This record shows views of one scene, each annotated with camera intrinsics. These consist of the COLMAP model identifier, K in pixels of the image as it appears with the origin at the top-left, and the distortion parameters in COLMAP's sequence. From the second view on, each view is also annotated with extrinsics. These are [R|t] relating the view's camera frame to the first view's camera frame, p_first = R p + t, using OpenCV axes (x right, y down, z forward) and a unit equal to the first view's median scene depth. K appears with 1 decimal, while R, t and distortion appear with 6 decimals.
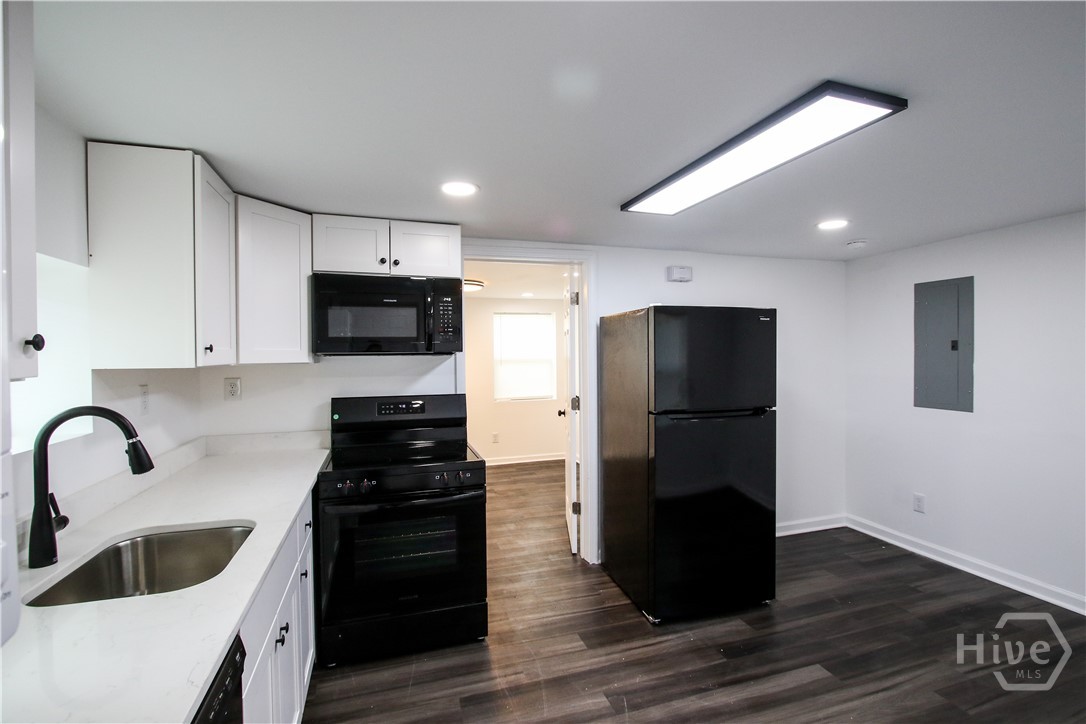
lens RADIAL K [[500.7, 0, 549.7], [0, 500.7, 360.0], [0, 0, 1]] dist [-0.024226, 0.005119]
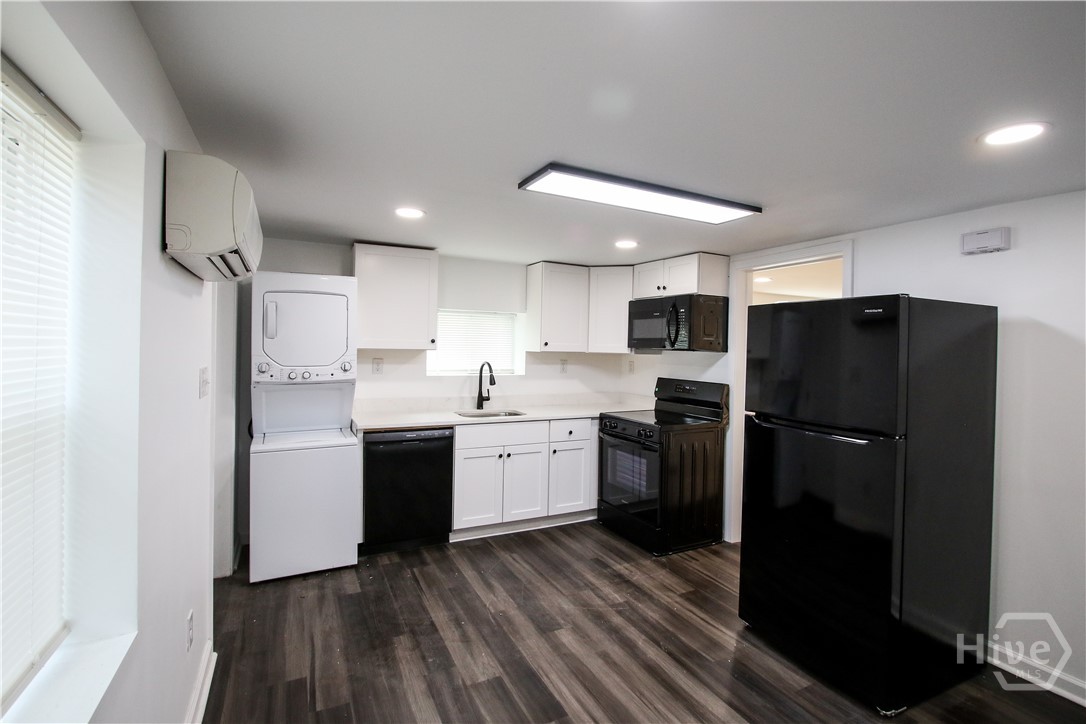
lens RADIAL K [[500.7, 0, 548.2], [0, 500.7, 348.9], [0, 0, 1]] dist [-0.024226, 0.005119]
pose [[0.159661, 0.013984, -0.987073, 1.117435], [-0.038572, 0.999224, 0.007917, -0.013162], [0.986418, 0.036809, 0.160077, 0.432358]]
